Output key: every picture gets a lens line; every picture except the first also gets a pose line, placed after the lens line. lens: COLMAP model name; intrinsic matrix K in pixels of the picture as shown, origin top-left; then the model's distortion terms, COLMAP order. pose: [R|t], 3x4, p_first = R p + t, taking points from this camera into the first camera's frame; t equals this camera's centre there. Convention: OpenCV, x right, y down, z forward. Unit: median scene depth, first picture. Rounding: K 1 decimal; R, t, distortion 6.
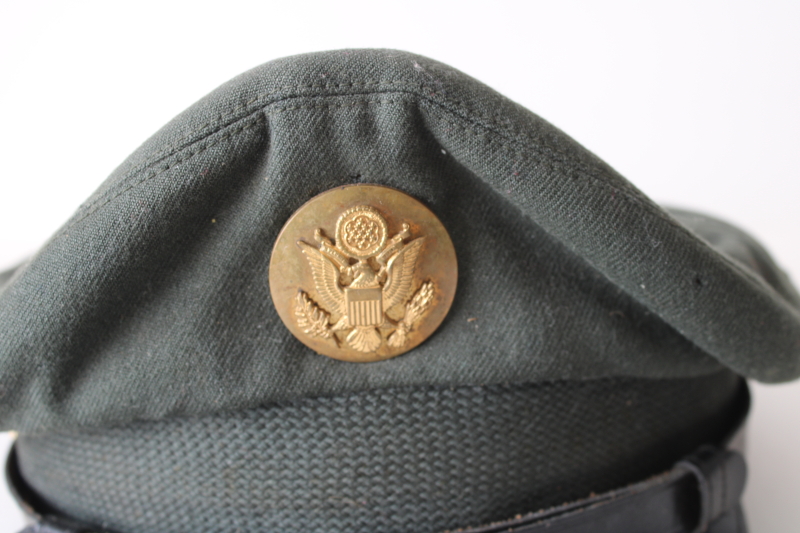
lens RADIAL K [[1184.6, 0, 400.0], [0, 1184.6, 266.5], [0, 0, 1]] dist [0.001284, -0.008176]
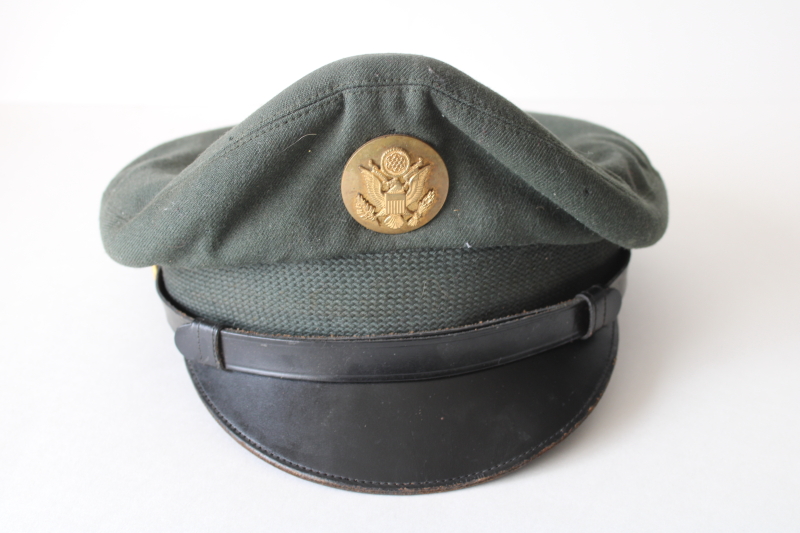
lens RADIAL K [[1184.6, 0, 400.0], [0, 1184.6, 266.5], [0, 0, 1]] dist [0.001284, -0.008176]
pose [[0.999373, 0.017413, 0.030822, -0.072561], [-0.021715, 0.989154, 0.145269, -0.123532], [-0.027958, -0.145847, 0.988912, -0.717130]]
